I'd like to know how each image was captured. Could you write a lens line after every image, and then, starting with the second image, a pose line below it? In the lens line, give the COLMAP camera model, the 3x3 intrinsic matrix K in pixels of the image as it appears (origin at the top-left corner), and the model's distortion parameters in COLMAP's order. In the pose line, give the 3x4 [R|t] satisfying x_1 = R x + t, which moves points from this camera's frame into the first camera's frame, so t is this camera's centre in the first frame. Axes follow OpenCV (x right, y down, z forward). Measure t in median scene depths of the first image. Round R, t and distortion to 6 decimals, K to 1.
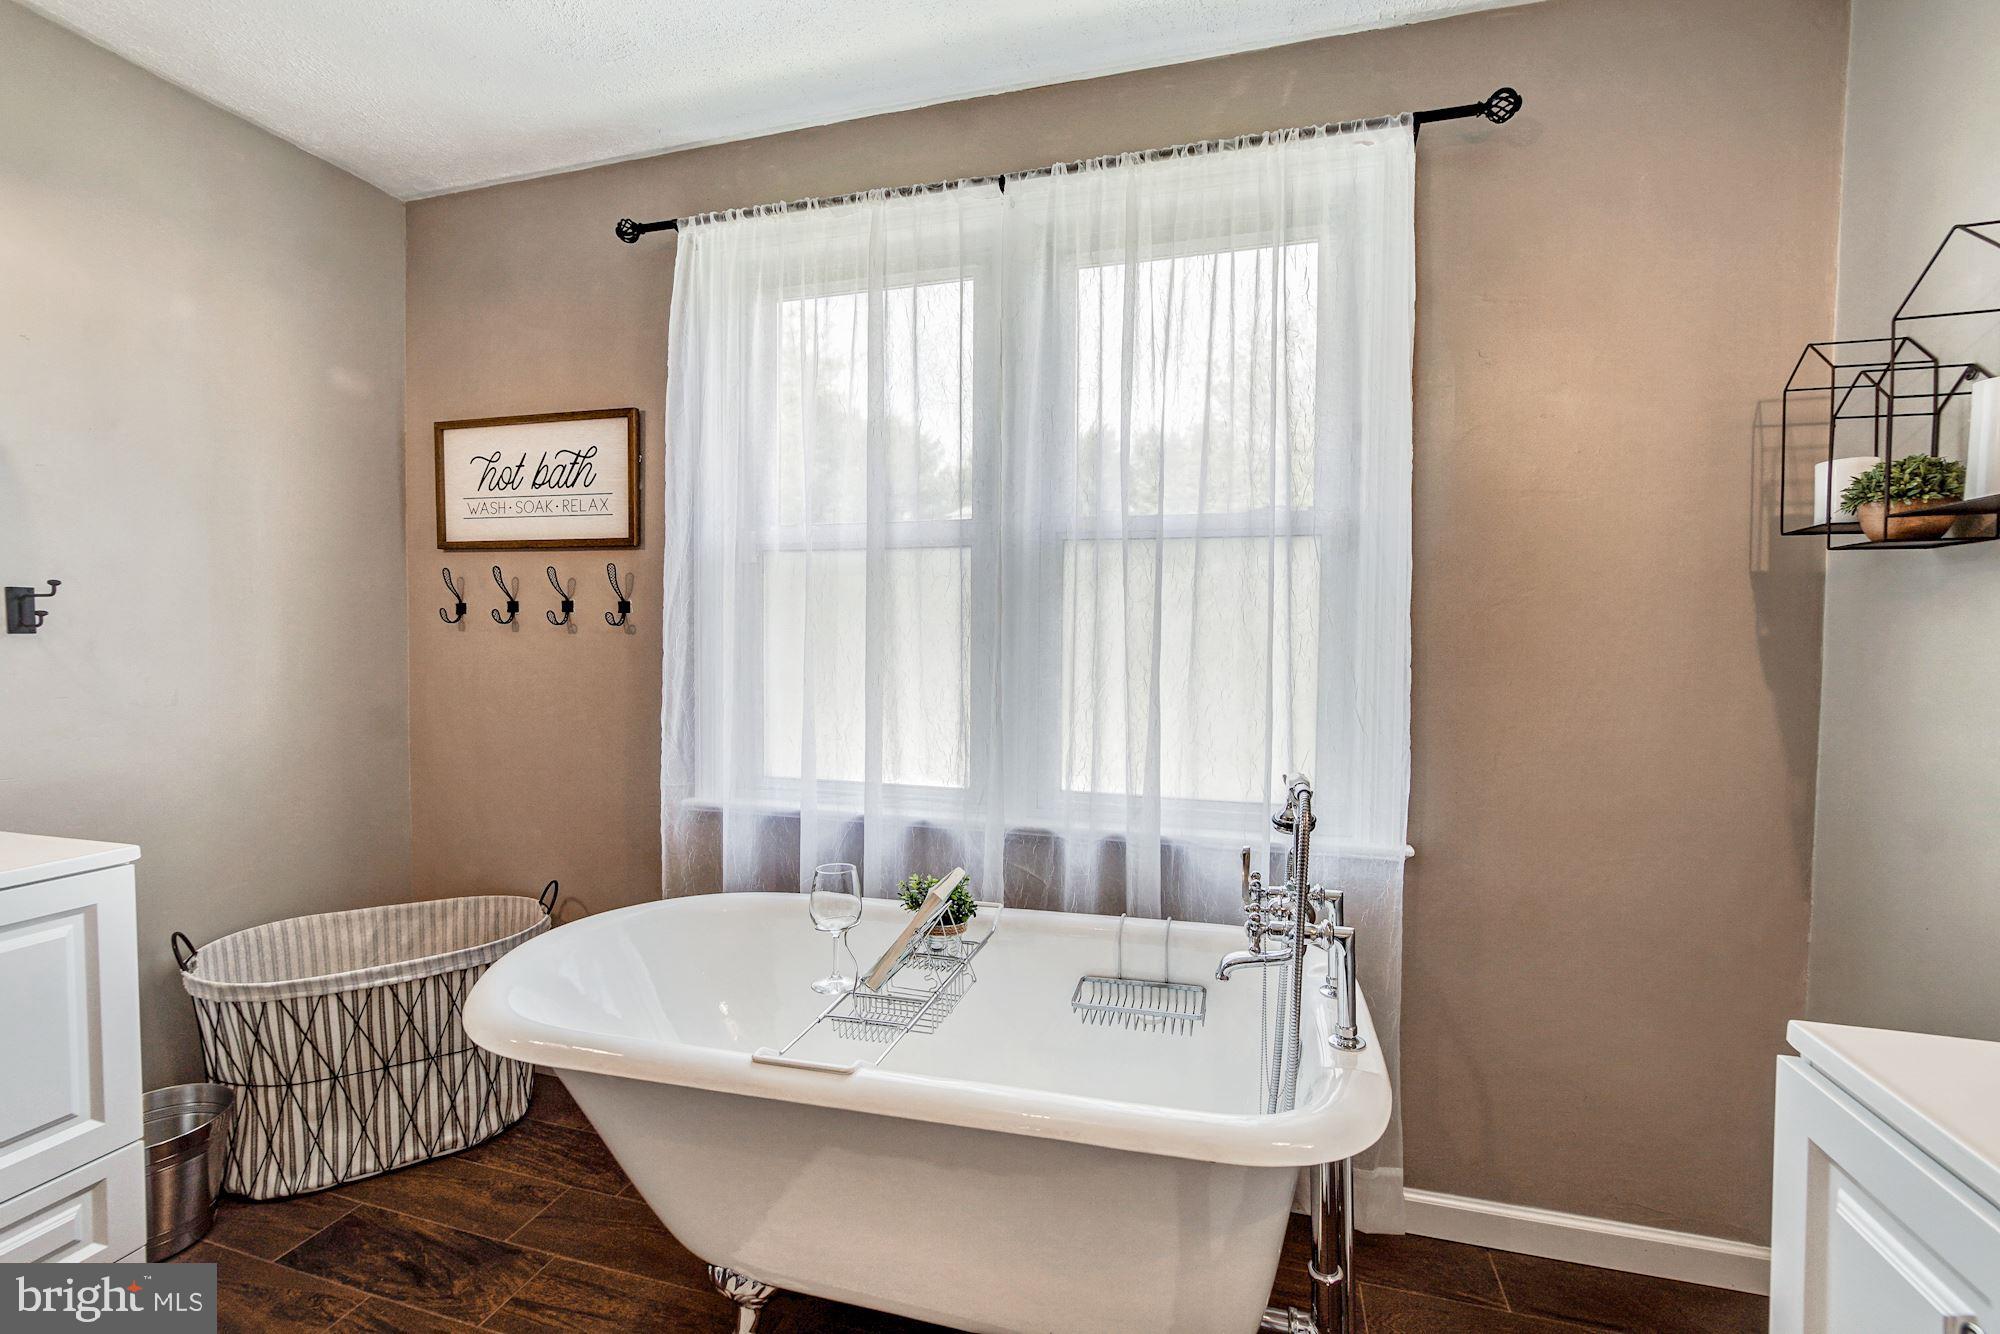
lens RADIAL K [[891.0, 0, 991.8], [0, 891.0, 664.8], [0, 0, 1]] dist [-0.010550, 0.000283]
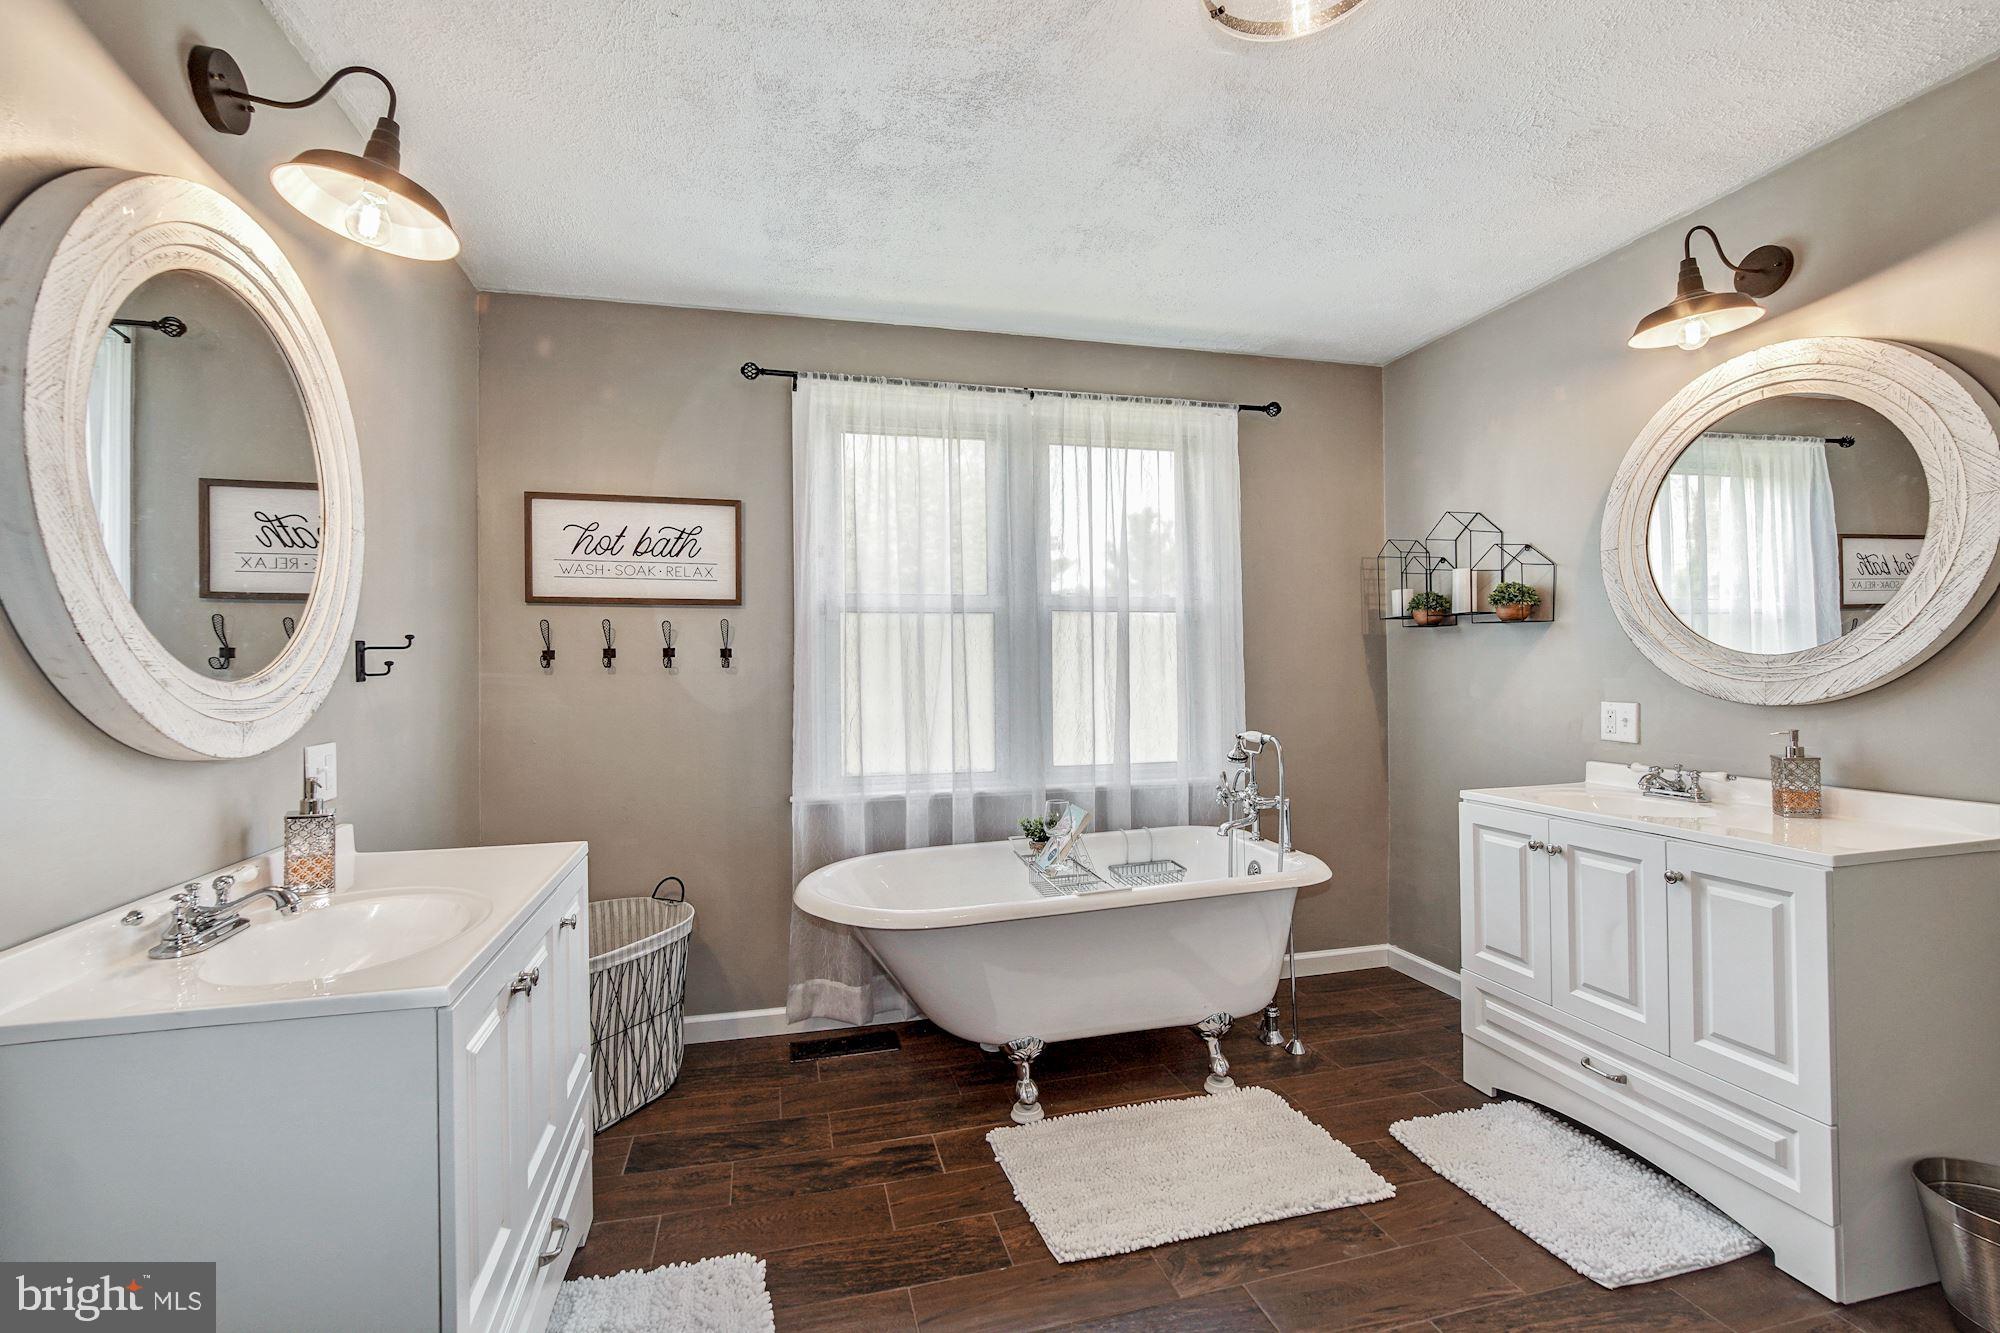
lens RADIAL K [[891.0, 0, 1005.1], [0, 891.0, 658.0], [0, 0, 1]] dist [-0.010550, 0.000283]
pose [[0.853389, -0.010390, 0.521171, -0.825911], [0.035296, 0.998659, -0.037885, 0.005165], [-0.520078, 0.050726, 0.852611, -0.330412]]
